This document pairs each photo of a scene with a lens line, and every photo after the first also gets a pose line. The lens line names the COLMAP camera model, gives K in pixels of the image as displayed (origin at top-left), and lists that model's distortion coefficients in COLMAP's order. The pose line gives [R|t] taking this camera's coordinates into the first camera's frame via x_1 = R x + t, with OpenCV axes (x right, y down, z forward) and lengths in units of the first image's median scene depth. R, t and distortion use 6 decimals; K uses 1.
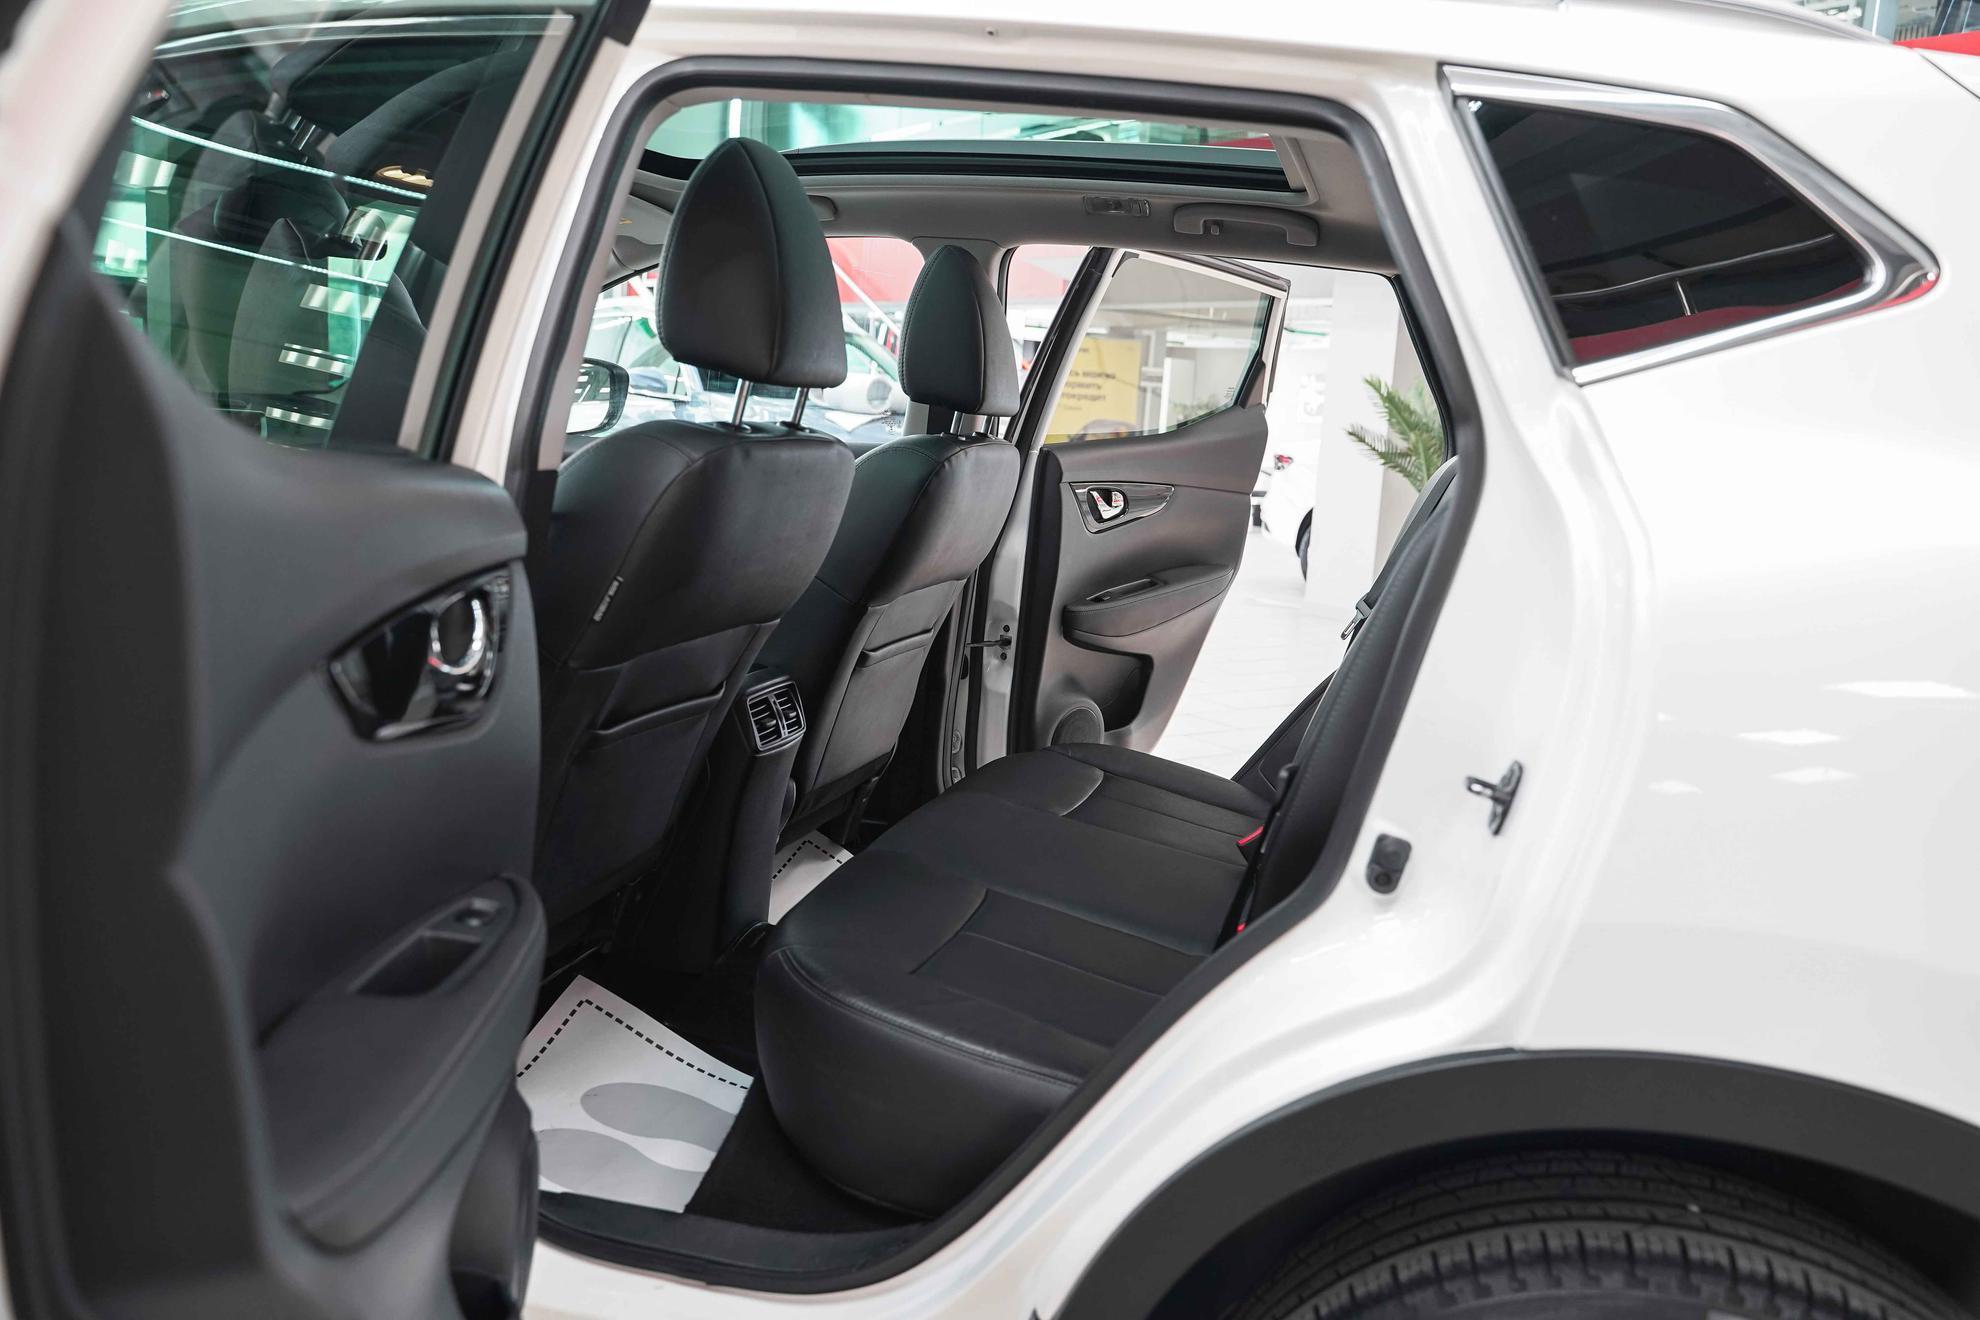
lens RADIAL K [[1552.9, 0, 995.7], [0, 1552.9, 654.6], [0, 0, 1]] dist [-0.017457, 0.011892]
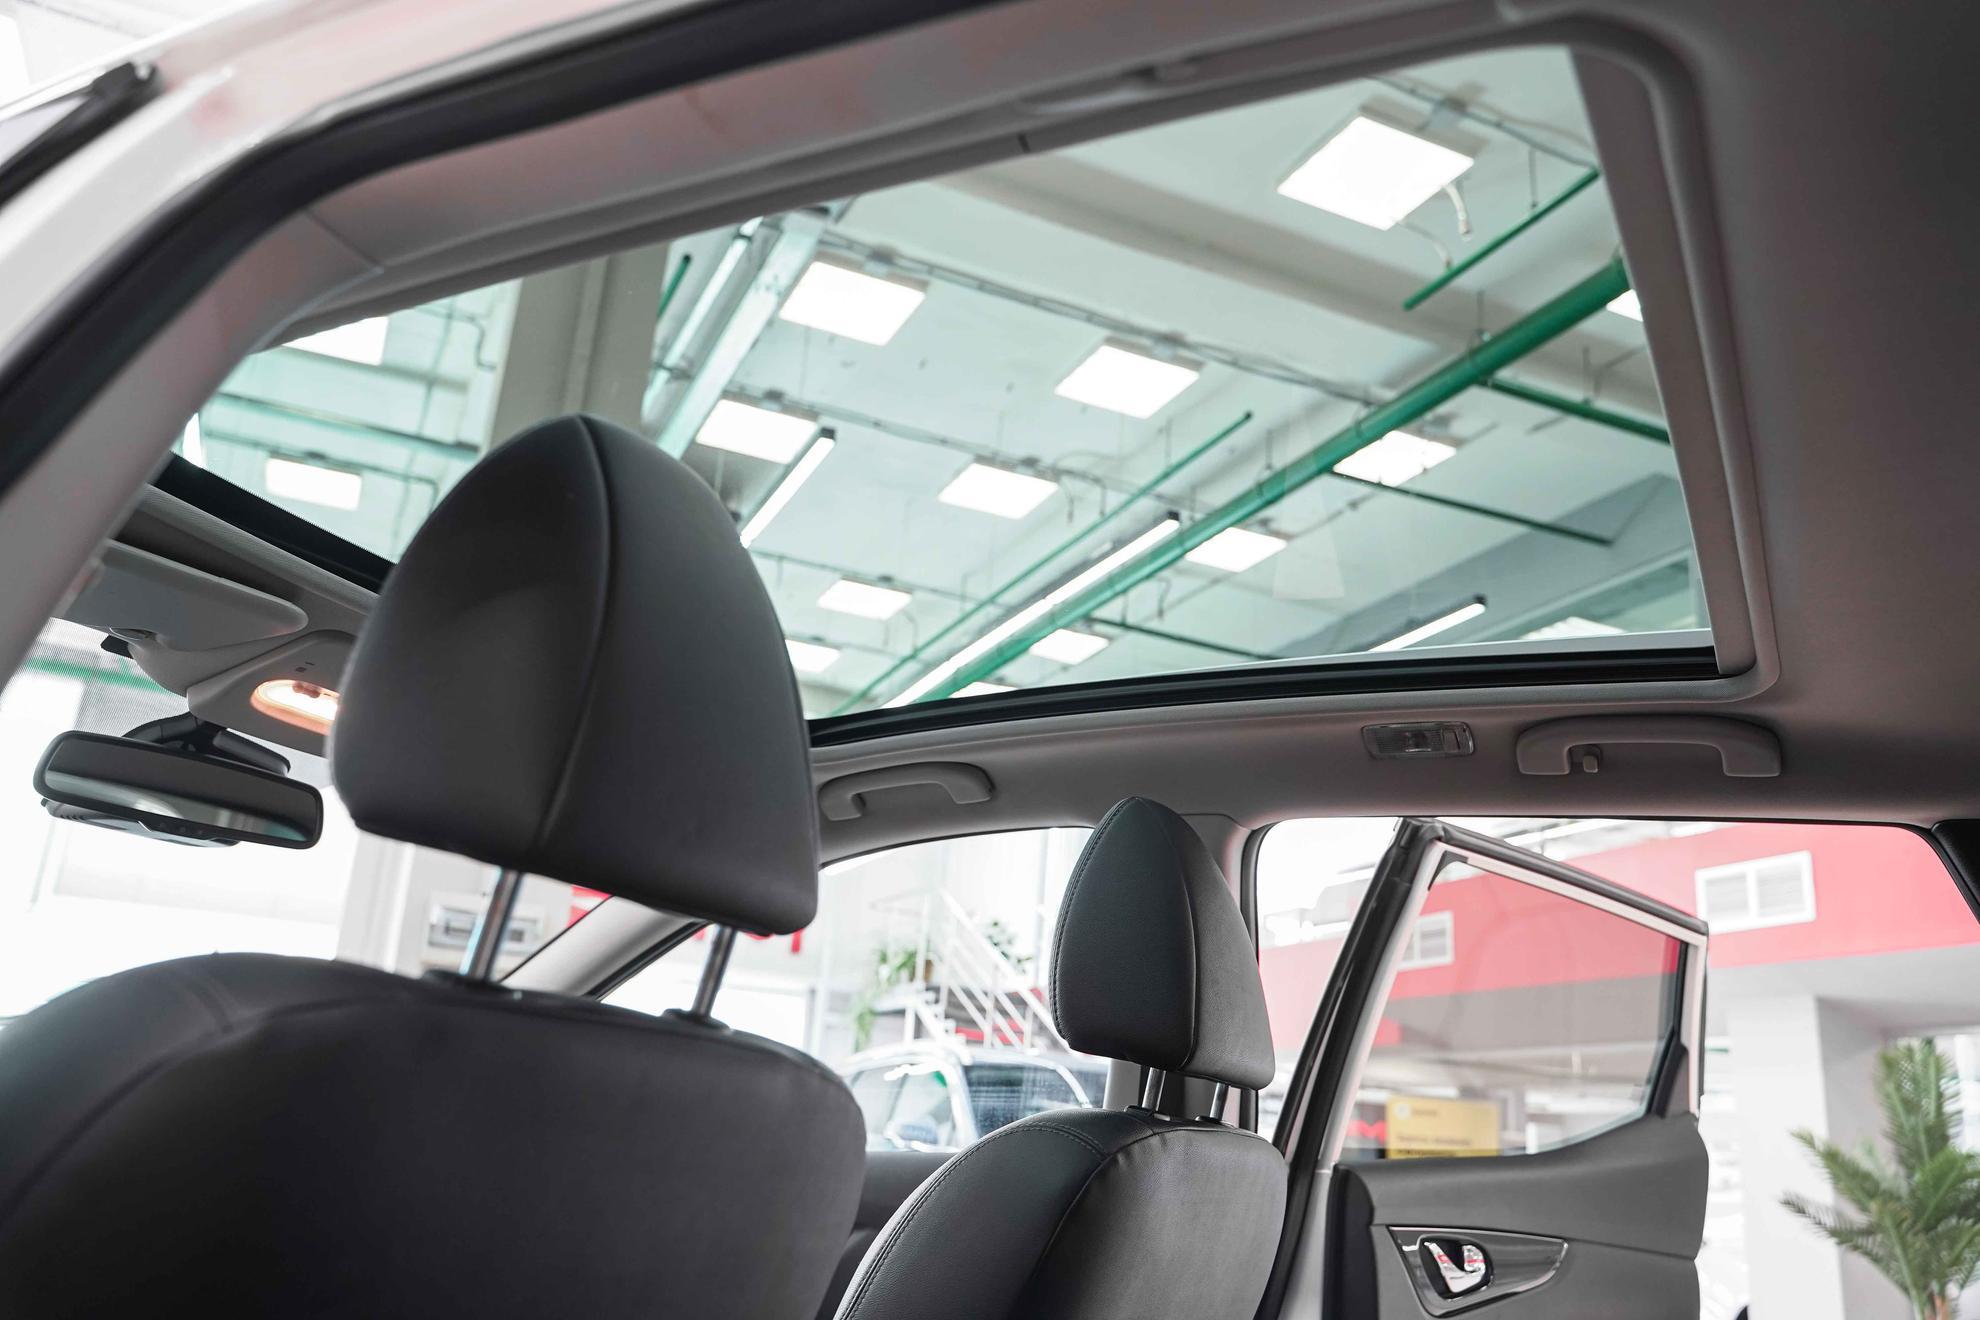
lens RADIAL K [[1552.9, 0, 995.7], [0, 1552.9, 654.6], [0, 0, 1]] dist [-0.017457, 0.011892]
pose [[0.977990, -0.060578, -0.199664, 0.030662], [-0.040507, 0.883599, -0.466490, -0.018612], [0.204682, 0.464310, 0.861697, 0.327320]]
